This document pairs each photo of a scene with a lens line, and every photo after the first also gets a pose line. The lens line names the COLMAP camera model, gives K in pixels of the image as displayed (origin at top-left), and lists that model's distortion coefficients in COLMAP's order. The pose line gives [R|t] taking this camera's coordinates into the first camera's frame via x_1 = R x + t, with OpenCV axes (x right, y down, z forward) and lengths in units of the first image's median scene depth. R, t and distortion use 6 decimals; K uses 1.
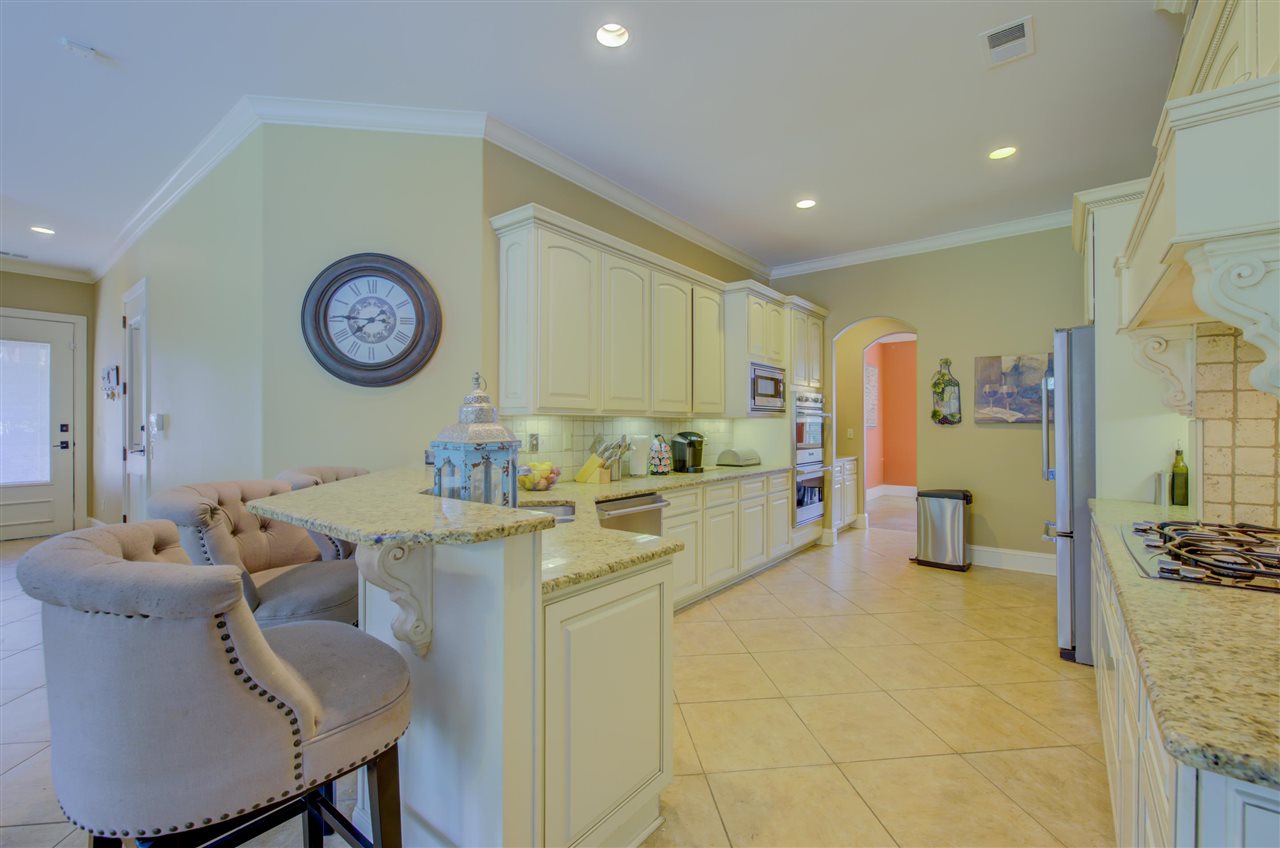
lens RADIAL K [[537.5, 0, 640.4], [0, 537.5, 429.0], [0, 0, 1]] dist [-0.000996, 0.000242]
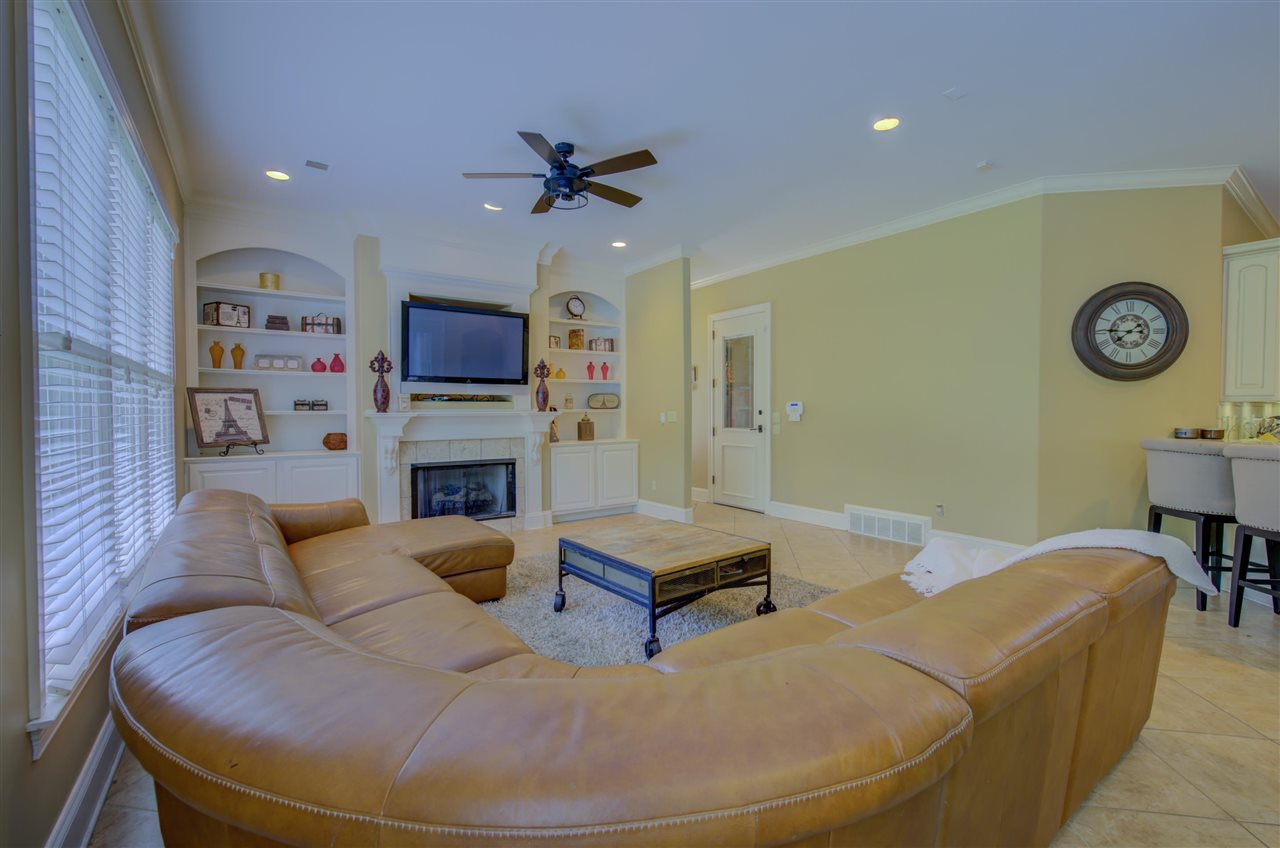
lens RADIAL K [[537.5, 0, 633.5], [0, 537.5, 413.6], [0, 0, 1]] dist [-0.000996, 0.000242]
pose [[0.953182, 0.007804, -0.302296, -1.275601], [-0.003810, 0.999897, 0.013801, -0.011098], [0.302372, -0.012004, 0.953114, -0.661753]]
